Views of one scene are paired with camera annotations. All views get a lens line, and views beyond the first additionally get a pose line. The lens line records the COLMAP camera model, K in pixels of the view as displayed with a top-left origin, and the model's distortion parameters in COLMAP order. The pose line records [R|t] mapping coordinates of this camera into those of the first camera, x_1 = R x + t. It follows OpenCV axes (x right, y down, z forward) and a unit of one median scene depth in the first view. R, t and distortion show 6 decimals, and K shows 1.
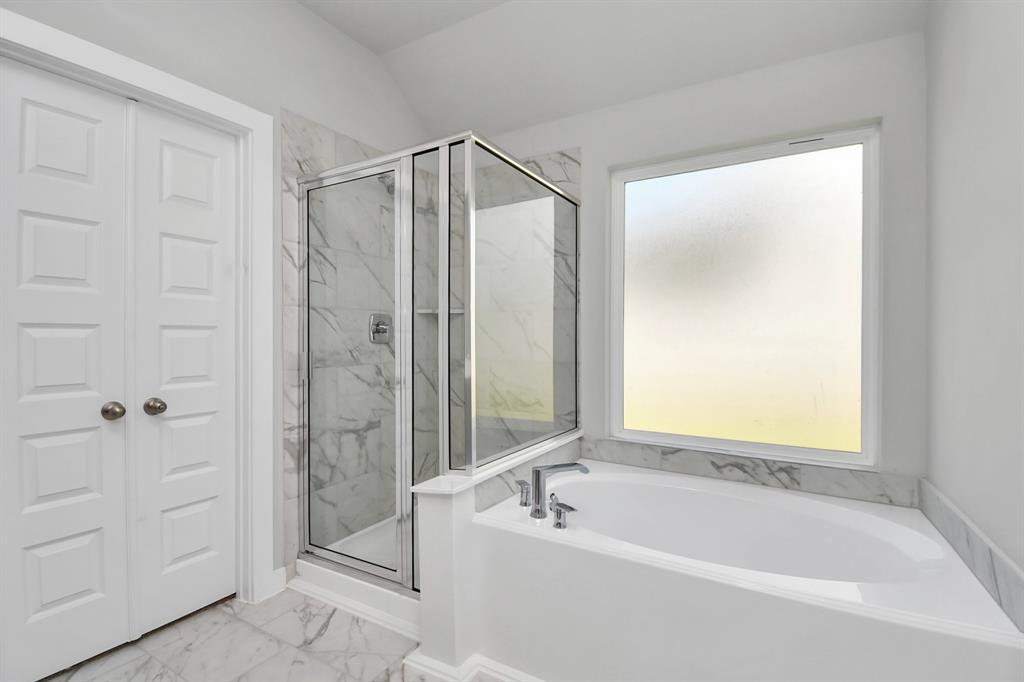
lens RADIAL K [[466.0, 0, 507.4], [0, 466.0, 337.5], [0, 0, 1]] dist [0.021316, -0.026669]
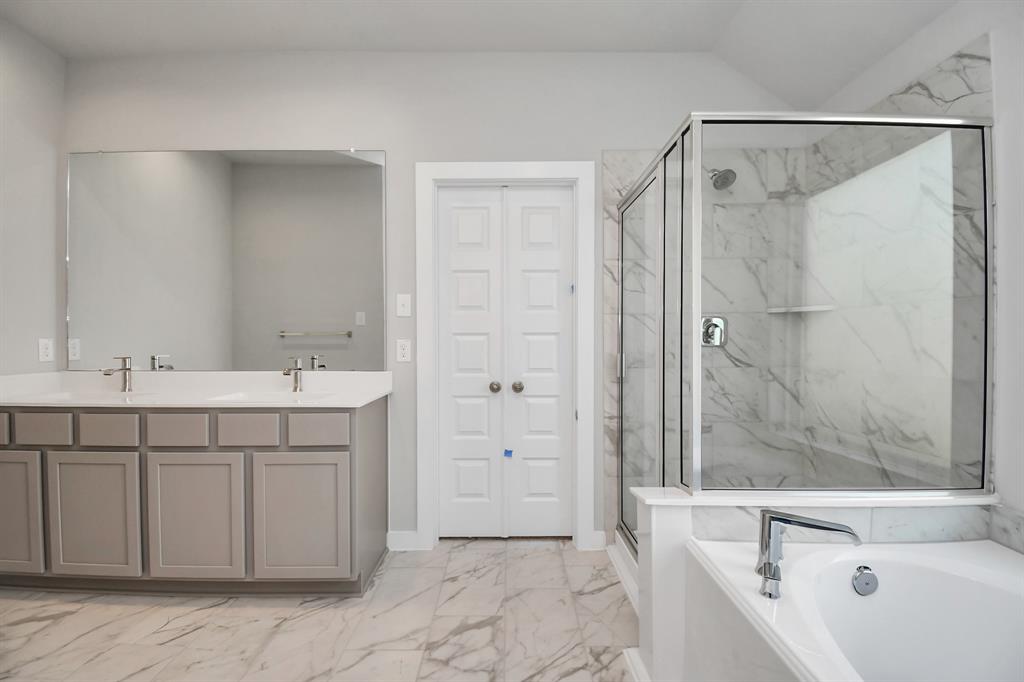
lens RADIAL K [[442.5, 0, 512.0], [0, 442.5, 341.0], [0, 0, 1]] dist [0.017839, -0.021699]
pose [[0.523299, 0.003749, -0.852141, 0.359959], [0.000832, 0.999988, 0.004910, -0.005372], [0.852149, -0.003278, 0.523289, 0.195238]]
